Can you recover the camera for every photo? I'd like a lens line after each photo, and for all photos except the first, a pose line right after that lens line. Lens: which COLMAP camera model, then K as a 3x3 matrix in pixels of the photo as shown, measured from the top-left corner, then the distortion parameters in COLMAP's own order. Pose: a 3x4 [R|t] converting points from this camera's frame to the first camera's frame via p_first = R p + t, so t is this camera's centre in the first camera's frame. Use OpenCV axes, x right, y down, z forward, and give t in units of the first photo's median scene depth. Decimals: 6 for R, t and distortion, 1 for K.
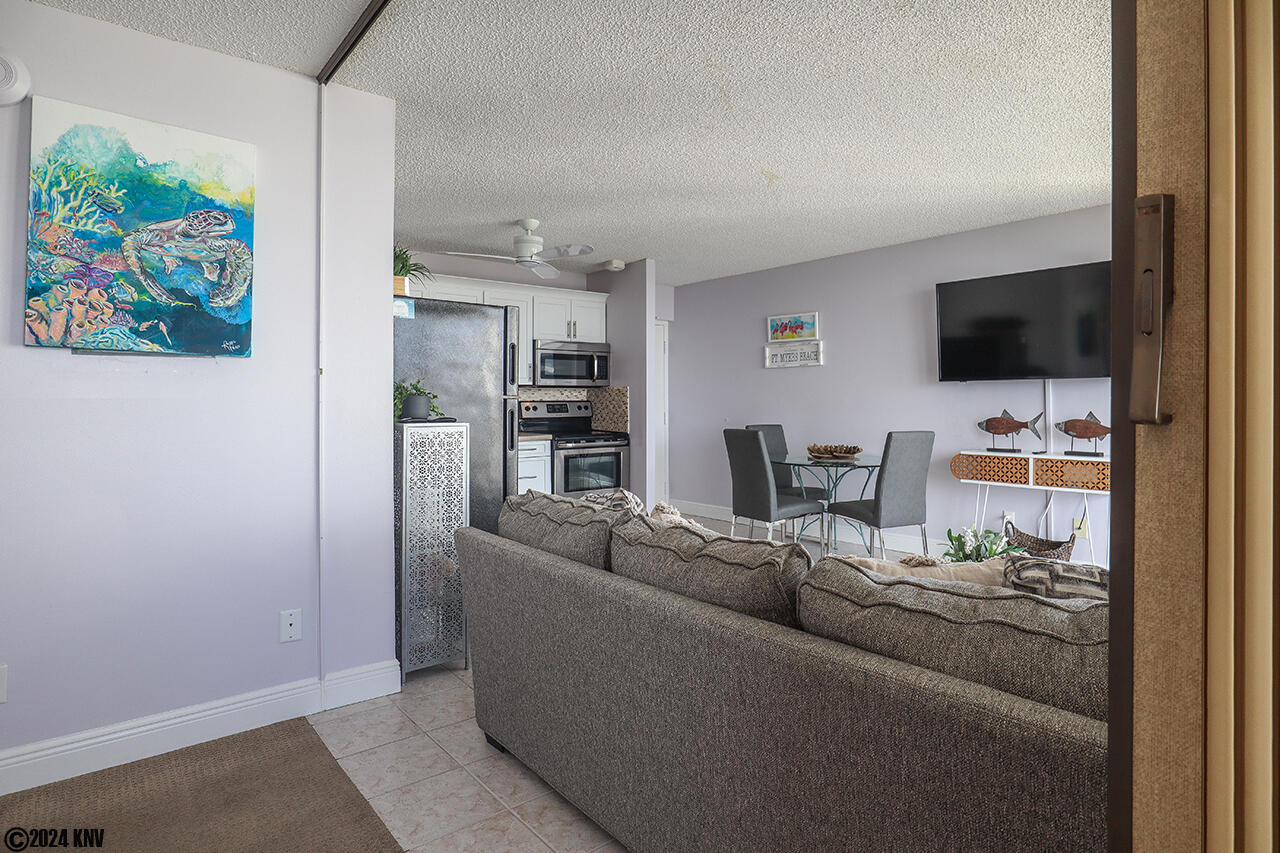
lens RADIAL K [[645.5, 0, 679.7], [0, 645.5, 406.5], [0, 0, 1]] dist [-0.022971, -0.000348]
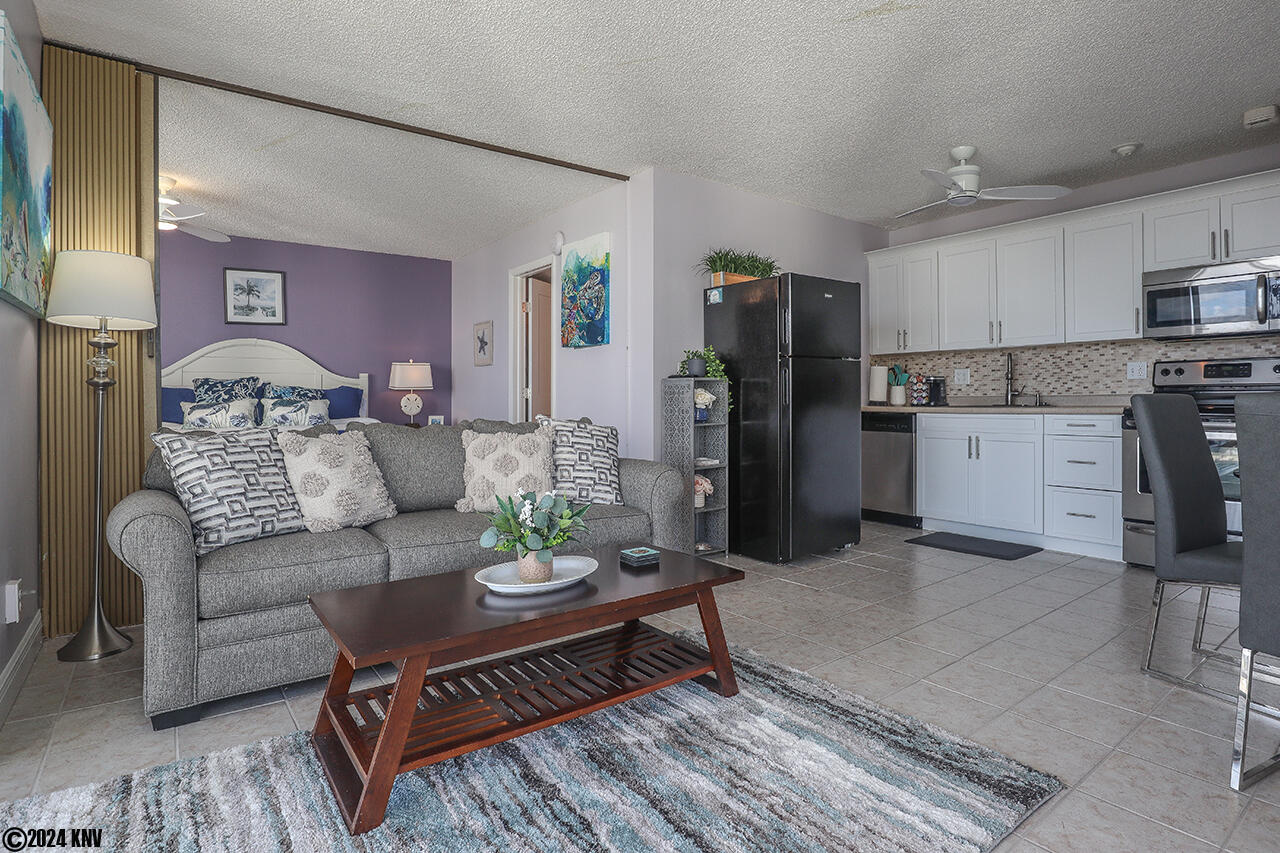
lens RADIAL K [[674.2, 0, 669.1], [0, 674.2, 420.4], [0, 0, 1]] dist [-0.085967, 0.046941]
pose [[-0.049891, 0.038877, -0.997998, 0.682782], [0.000533, 0.999243, 0.038899, 0.037838], [0.998755, 0.001409, -0.049874, 0.660148]]
